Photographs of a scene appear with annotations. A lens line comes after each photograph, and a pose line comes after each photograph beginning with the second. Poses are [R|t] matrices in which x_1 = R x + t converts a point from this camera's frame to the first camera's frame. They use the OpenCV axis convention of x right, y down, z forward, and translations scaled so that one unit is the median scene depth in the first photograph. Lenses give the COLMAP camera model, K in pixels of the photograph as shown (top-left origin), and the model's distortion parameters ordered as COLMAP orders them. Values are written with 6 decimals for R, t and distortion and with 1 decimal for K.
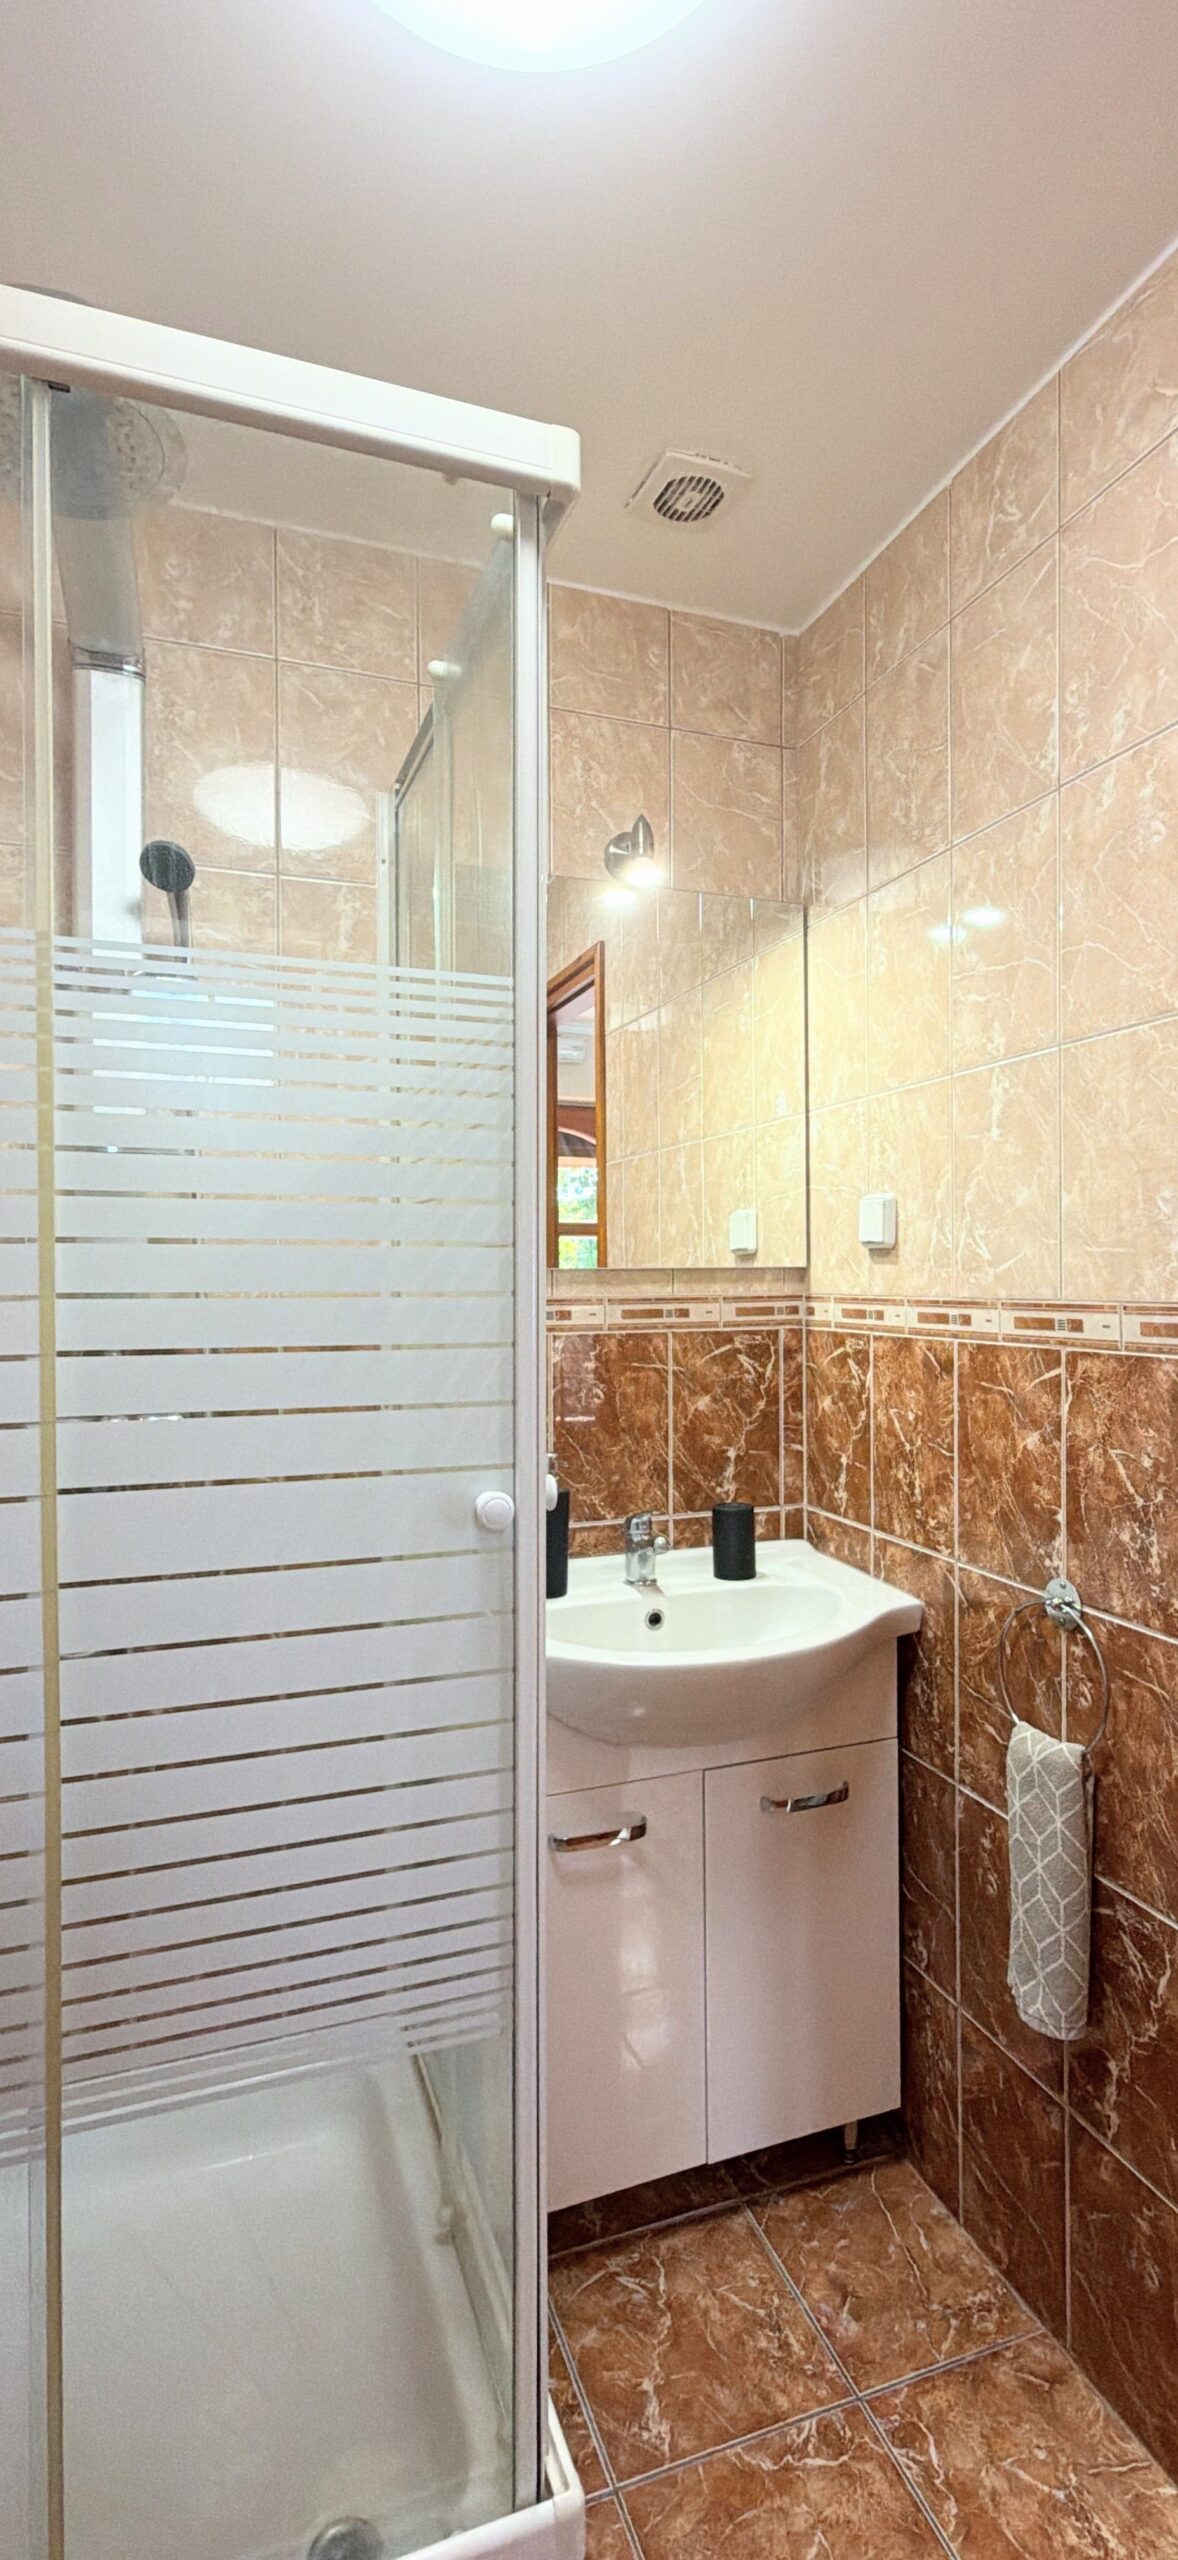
lens RADIAL K [[1148.9, 0, 591.5], [0, 1148.9, 1281.7], [0, 0, 1]] dist [-0.004440, -0.000856]
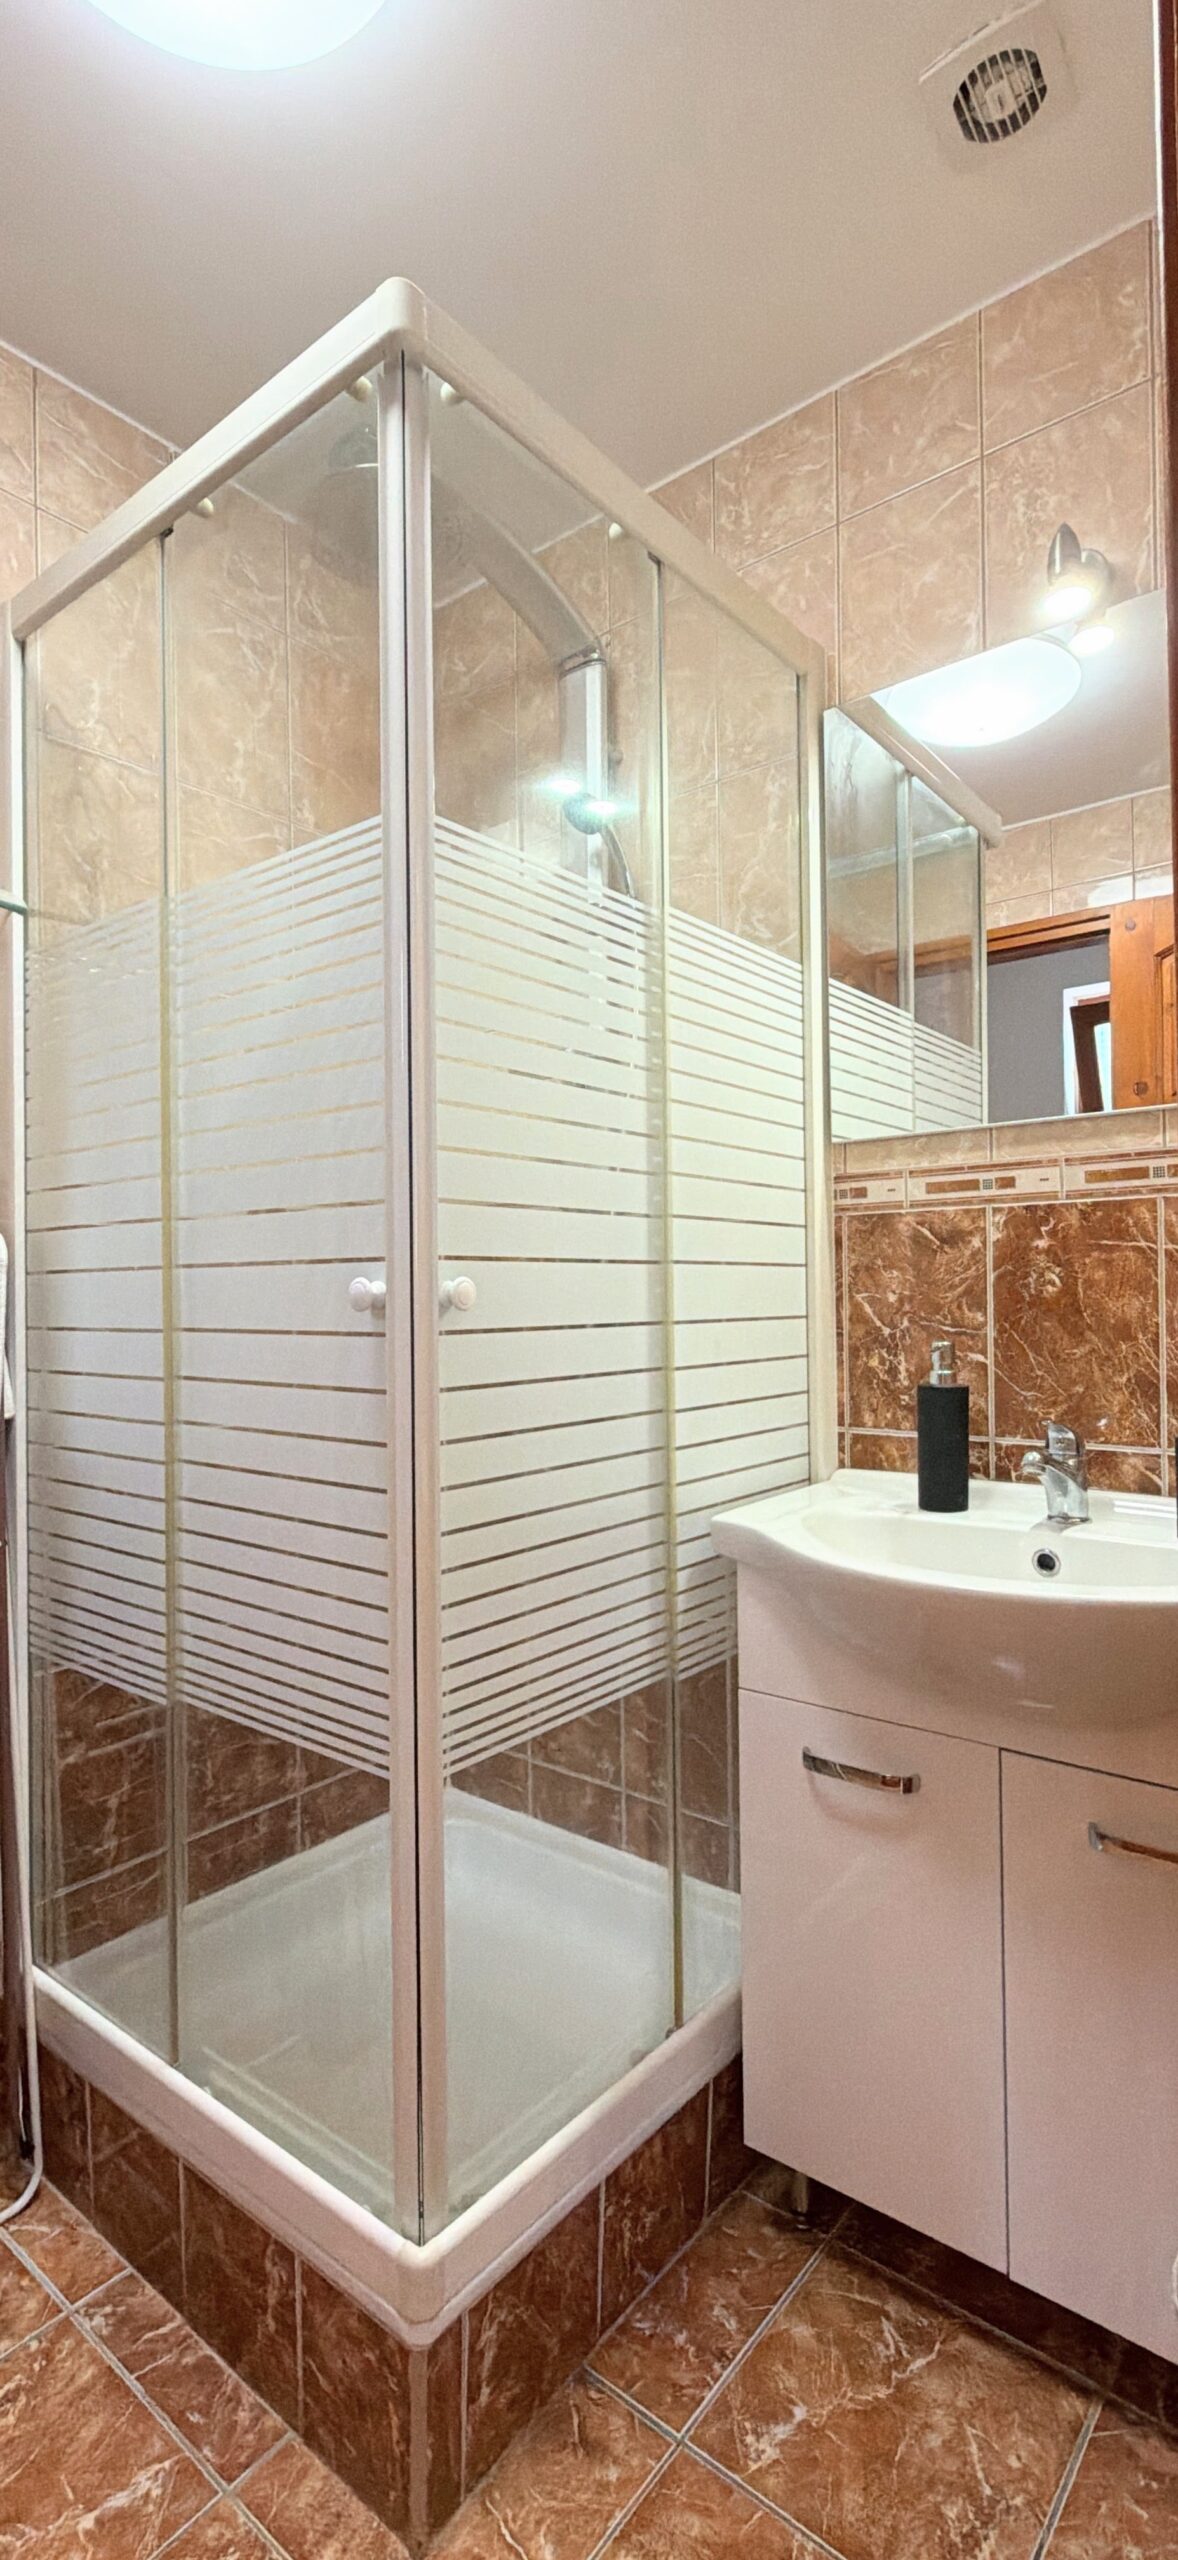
lens RADIAL K [[1148.9, 0, 586.2], [0, 1148.9, 1282.1], [0, 0, 1]] dist [-0.004440, -0.000856]
pose [[0.519314, -0.011902, -0.854500, 0.606224], [0.007258, 0.999928, -0.009516, 0.123351], [0.854552, -0.001260, 0.519364, 0.375452]]
